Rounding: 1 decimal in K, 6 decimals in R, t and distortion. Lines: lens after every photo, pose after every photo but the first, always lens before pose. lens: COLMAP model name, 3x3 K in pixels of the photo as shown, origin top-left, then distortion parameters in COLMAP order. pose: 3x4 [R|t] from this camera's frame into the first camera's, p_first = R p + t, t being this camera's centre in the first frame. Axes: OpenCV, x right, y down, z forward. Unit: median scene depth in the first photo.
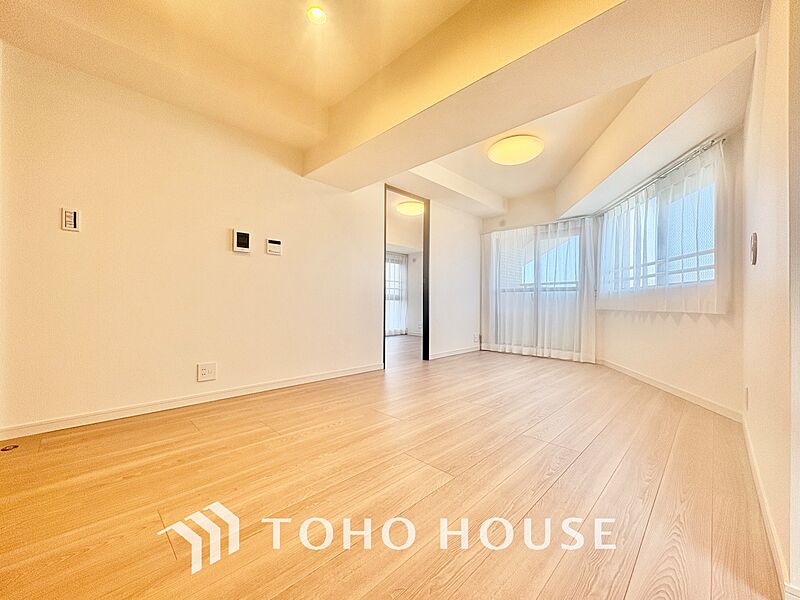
lens RADIAL K [[318.4, 0, 400.0], [0, 318.4, 300.0], [0, 0, 1]] dist [0.000037, 0.000143]
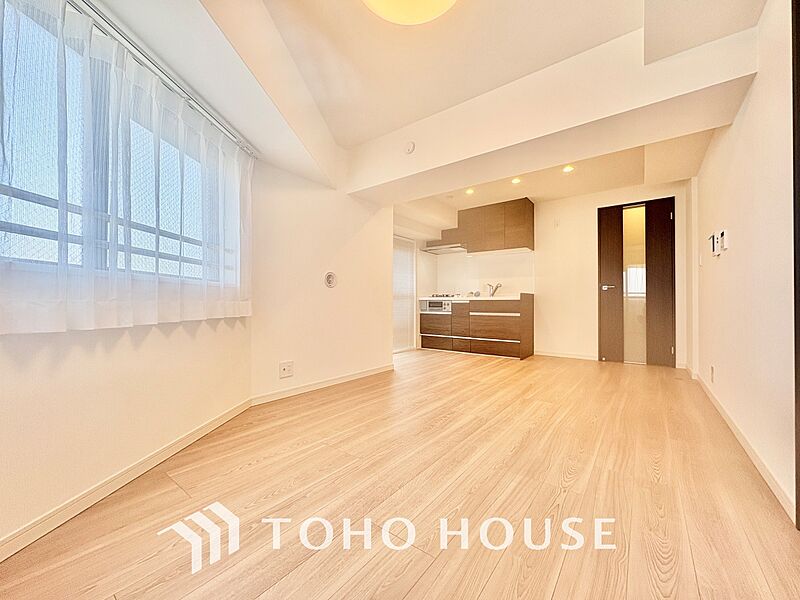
lens RADIAL K [[318.4, 0, 400.0], [0, 318.4, 300.0], [0, 0, 1]] dist [0.000037, 0.000143]
pose [[-0.991945, -0.012169, -0.126083, 0.449458], [-0.009979, 0.999788, -0.017986, 0.002958], [0.126275, -0.016583, -0.991857, 1.509214]]
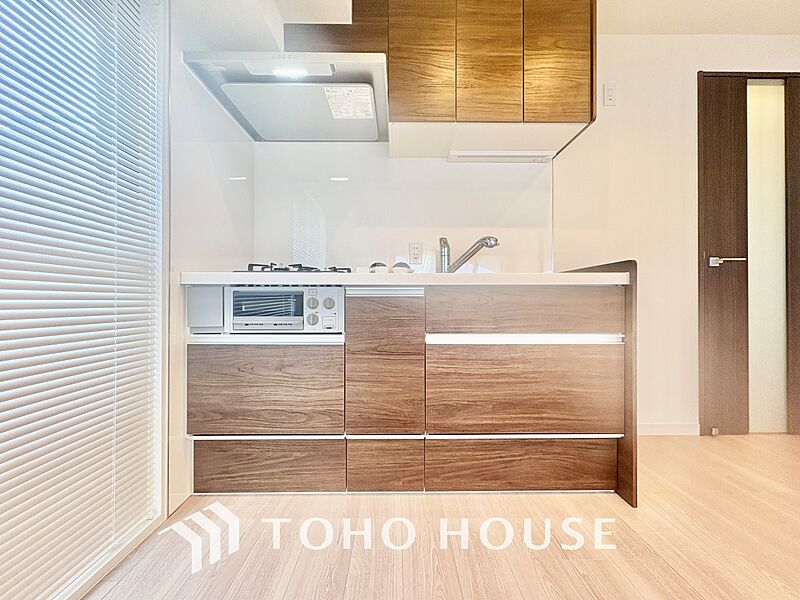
lens RADIAL K [[318.4, 0, 400.0], [0, 318.4, 300.0], [0, 0, 1]] dist [0.000037, 0.000143]
pose [[-0.703901, -0.012473, -0.710189, 0.204134], [0.000225, 0.999842, -0.017783, -0.003188], [0.710298, -0.012677, -0.703787, 0.200757]]
